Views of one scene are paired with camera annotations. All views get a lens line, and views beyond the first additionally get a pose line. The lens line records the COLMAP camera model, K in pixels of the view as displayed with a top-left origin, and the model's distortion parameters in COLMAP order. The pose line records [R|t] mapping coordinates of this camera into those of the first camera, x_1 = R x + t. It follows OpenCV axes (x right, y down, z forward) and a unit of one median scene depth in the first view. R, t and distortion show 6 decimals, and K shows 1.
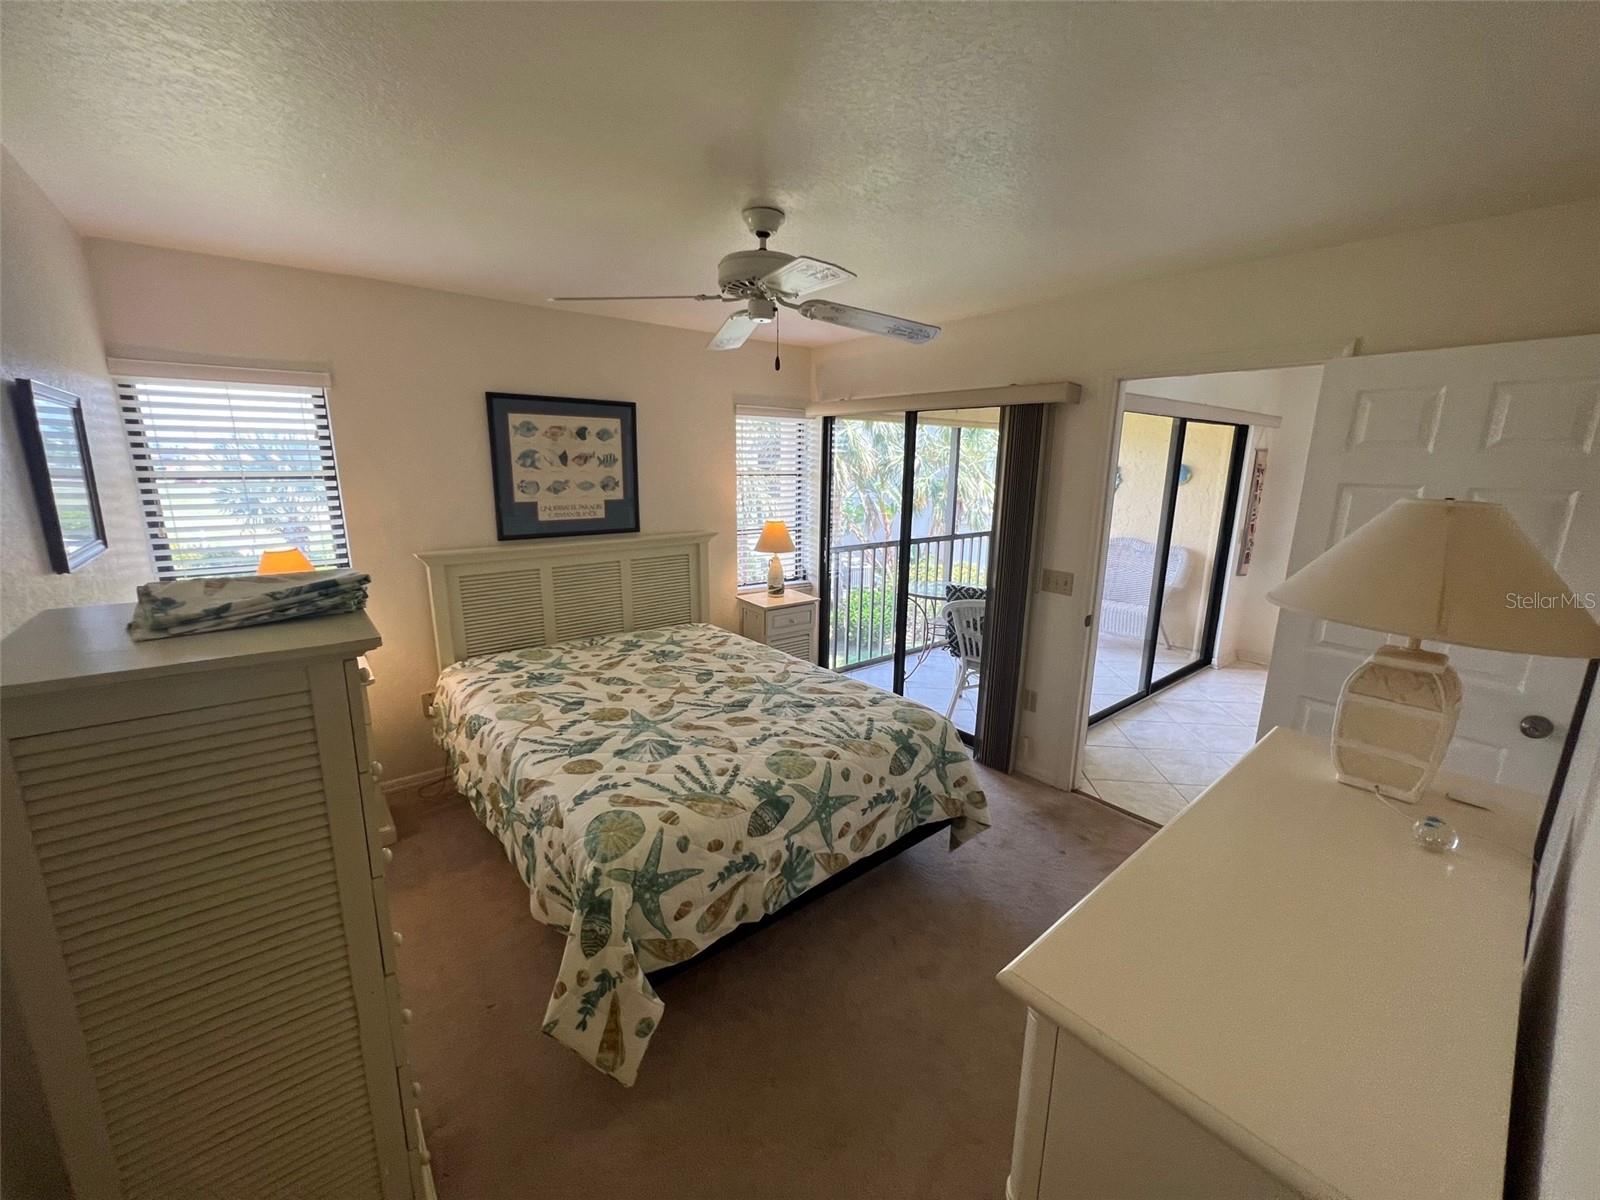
lens RADIAL K [[638.6, 0, 799.8], [0, 638.6, 598.8], [0, 0, 1]] dist [-0.002803, 0.000276]
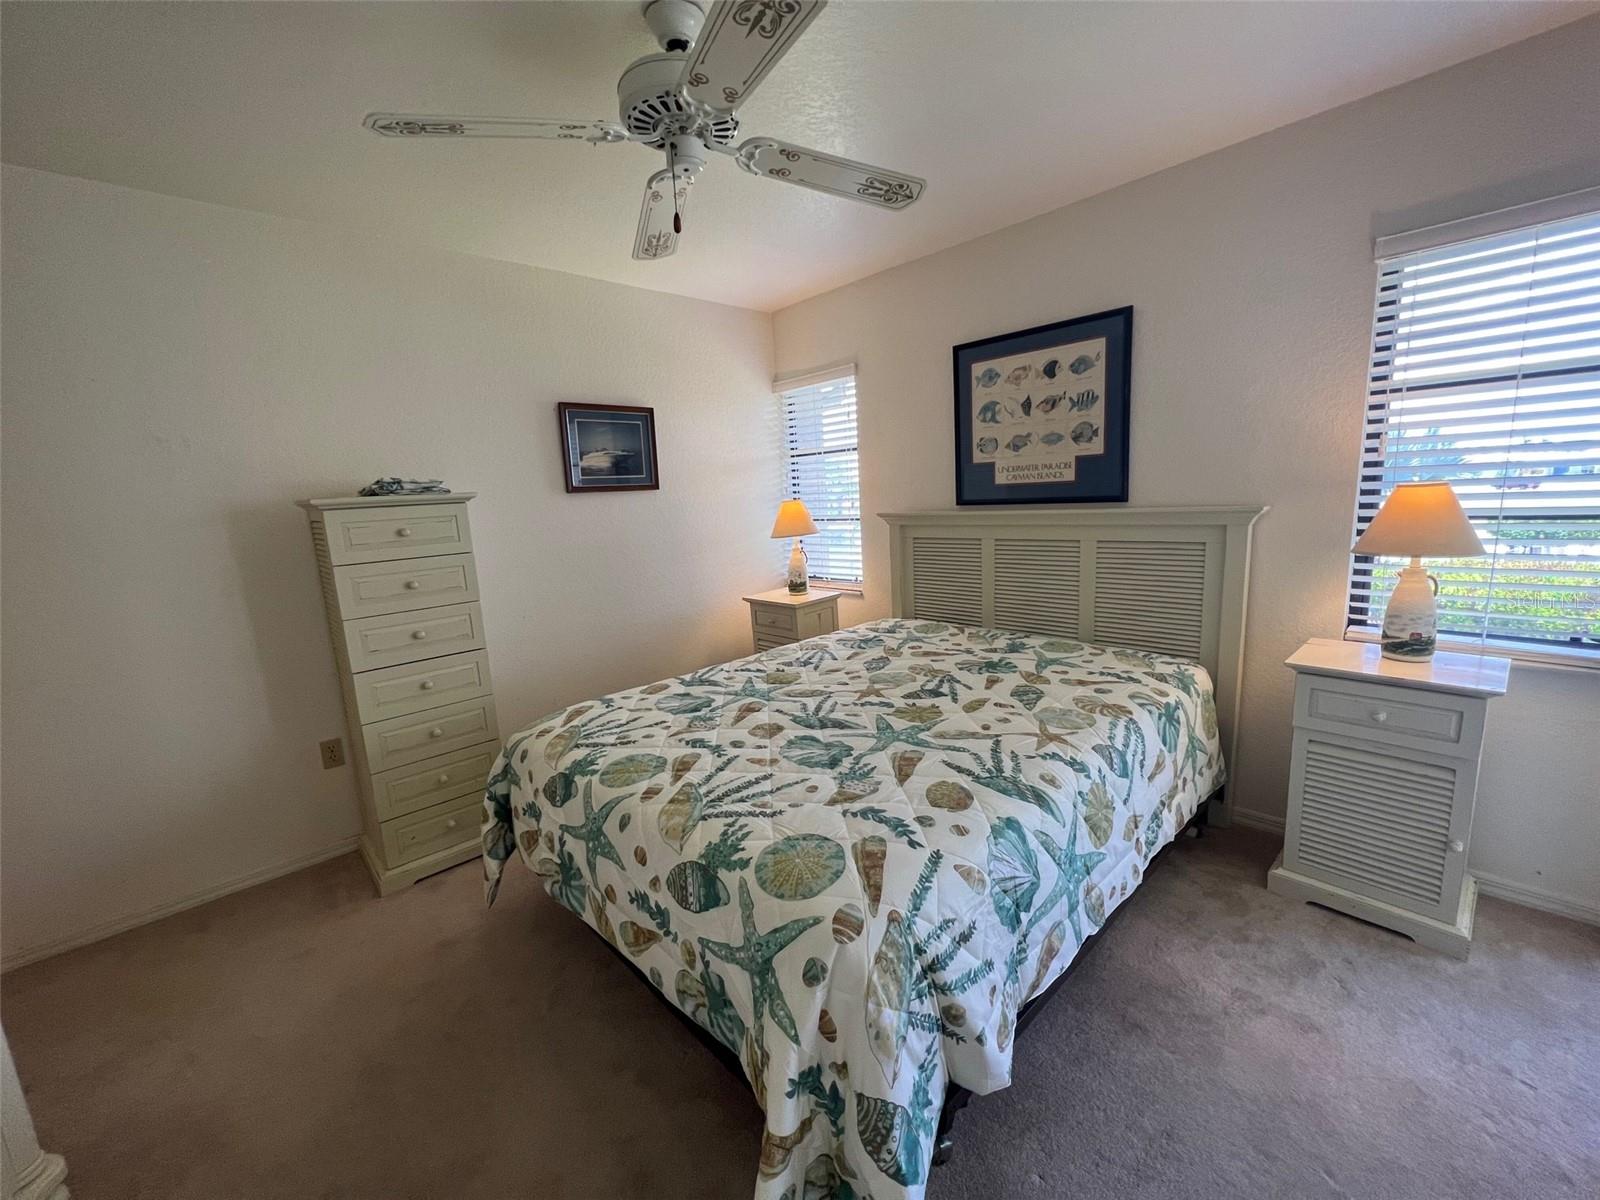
lens RADIAL K [[638.6, 0, 801.5], [0, 638.6, 600.7], [0, 0, 1]] dist [-0.002803, 0.000276]
pose [[0.073164, 0.154900, -0.985217, 0.459360], [-0.160362, 0.976838, 0.141673, -0.049695], [0.984343, 0.147626, 0.096310, 0.701296]]
